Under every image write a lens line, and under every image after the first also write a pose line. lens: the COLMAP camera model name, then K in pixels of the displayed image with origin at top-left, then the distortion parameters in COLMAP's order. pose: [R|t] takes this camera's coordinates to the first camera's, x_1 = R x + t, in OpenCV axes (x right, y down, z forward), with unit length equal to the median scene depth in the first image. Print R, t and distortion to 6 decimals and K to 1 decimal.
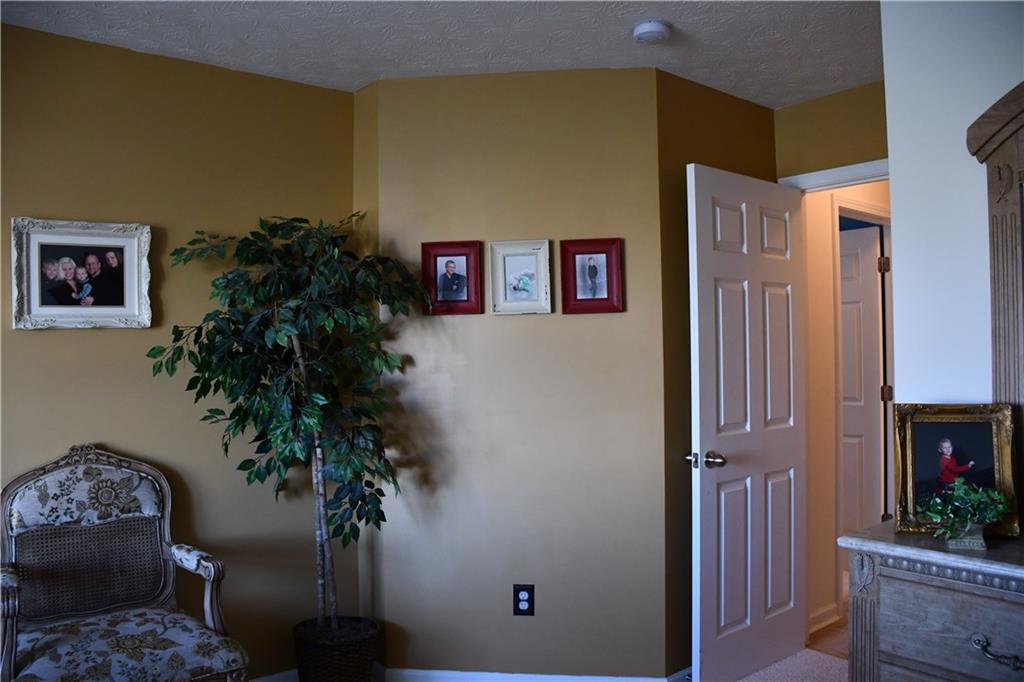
lens RADIAL K [[795.6, 0, 511.8], [0, 795.6, 346.0], [0, 0, 1]] dist [-0.156344, 0.100386]
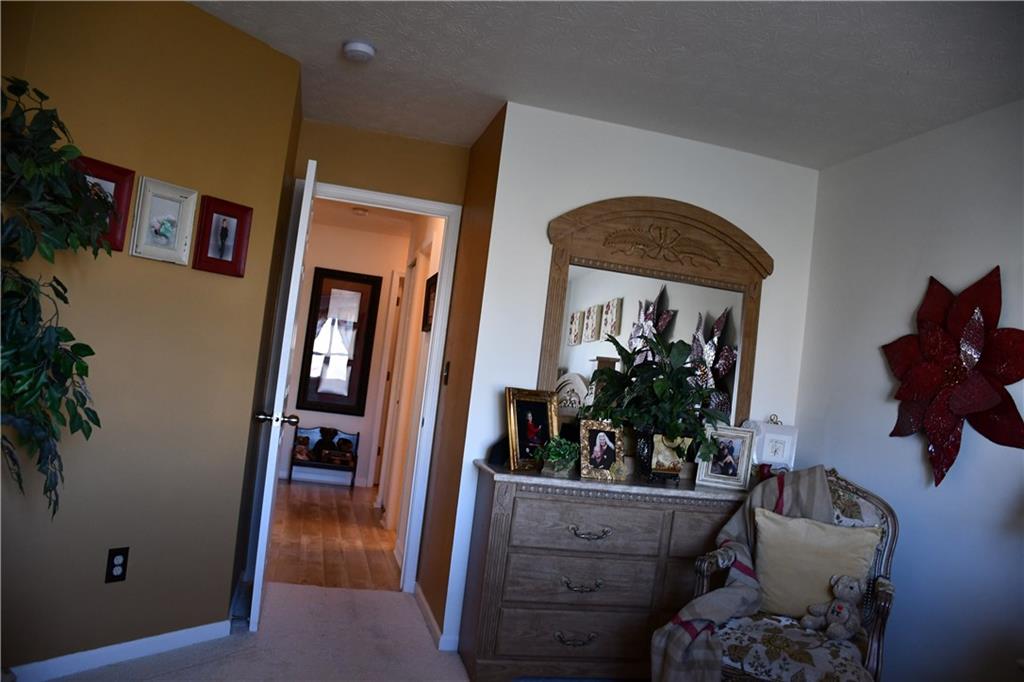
lens RADIAL K [[795.6, 0, 511.8], [0, 795.6, 346.0], [0, 0, 1]] dist [-0.156344, 0.100386]
pose [[0.413730, 0.099716, 0.904922, -0.637648], [-0.138490, 0.989309, -0.045697, 0.044464], [-0.899804, -0.106417, 0.423116, 0.226364]]
